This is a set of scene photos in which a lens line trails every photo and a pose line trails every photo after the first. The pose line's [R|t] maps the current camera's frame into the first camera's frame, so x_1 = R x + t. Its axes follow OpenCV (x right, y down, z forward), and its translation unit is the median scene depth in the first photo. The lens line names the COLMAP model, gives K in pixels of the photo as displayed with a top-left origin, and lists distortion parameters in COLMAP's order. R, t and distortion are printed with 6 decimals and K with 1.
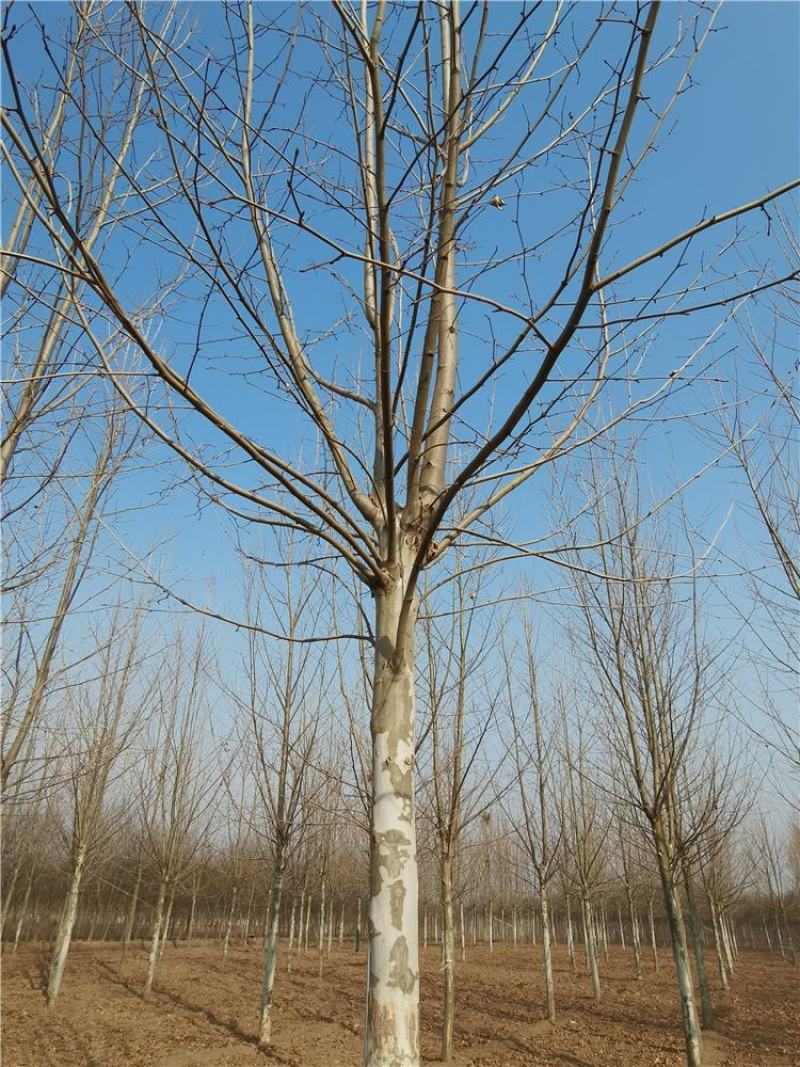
lens RADIAL K [[691.4, 0, 404.1], [0, 691.4, 530.4], [0, 0, 1]] dist [-0.108083, 0.120370]
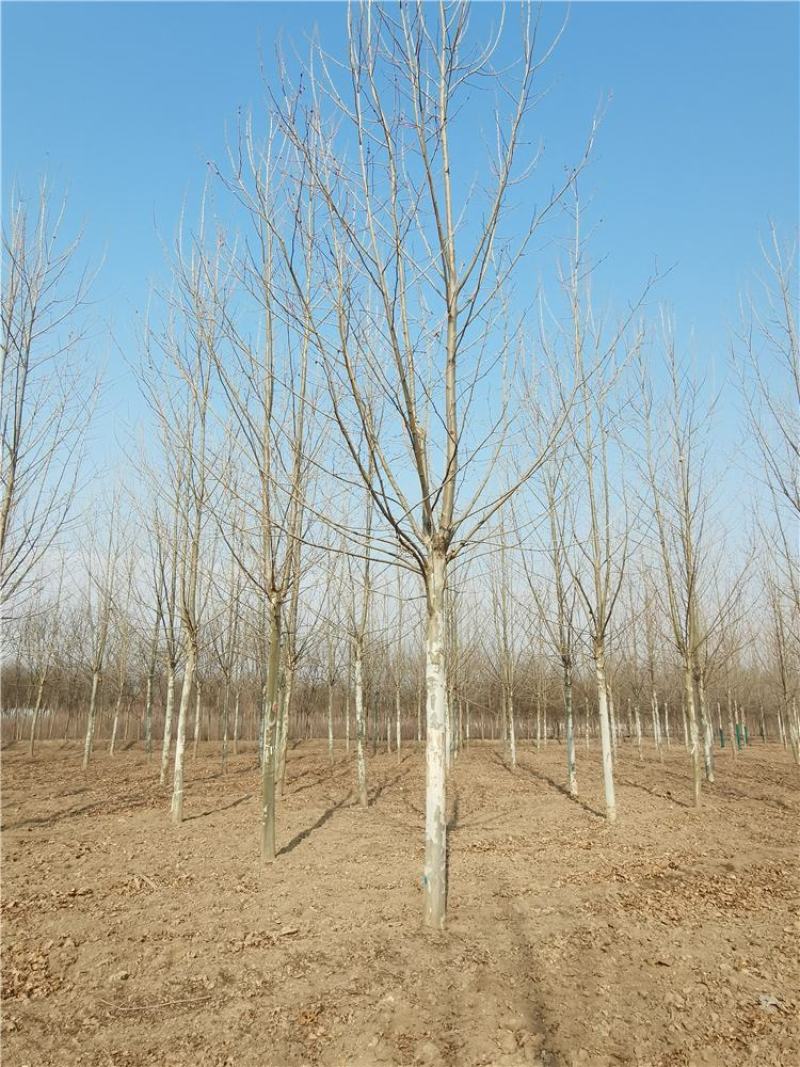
lens RADIAL K [[691.4, 0, 404.1], [0, 691.4, 530.4], [0, 0, 1]] dist [-0.108083, 0.120370]
pose [[0.867382, -0.143236, -0.476584, 1.146685], [0.254337, 0.950754, 0.177146, -0.556493], [0.427740, -0.274866, 0.861096, -1.106426]]
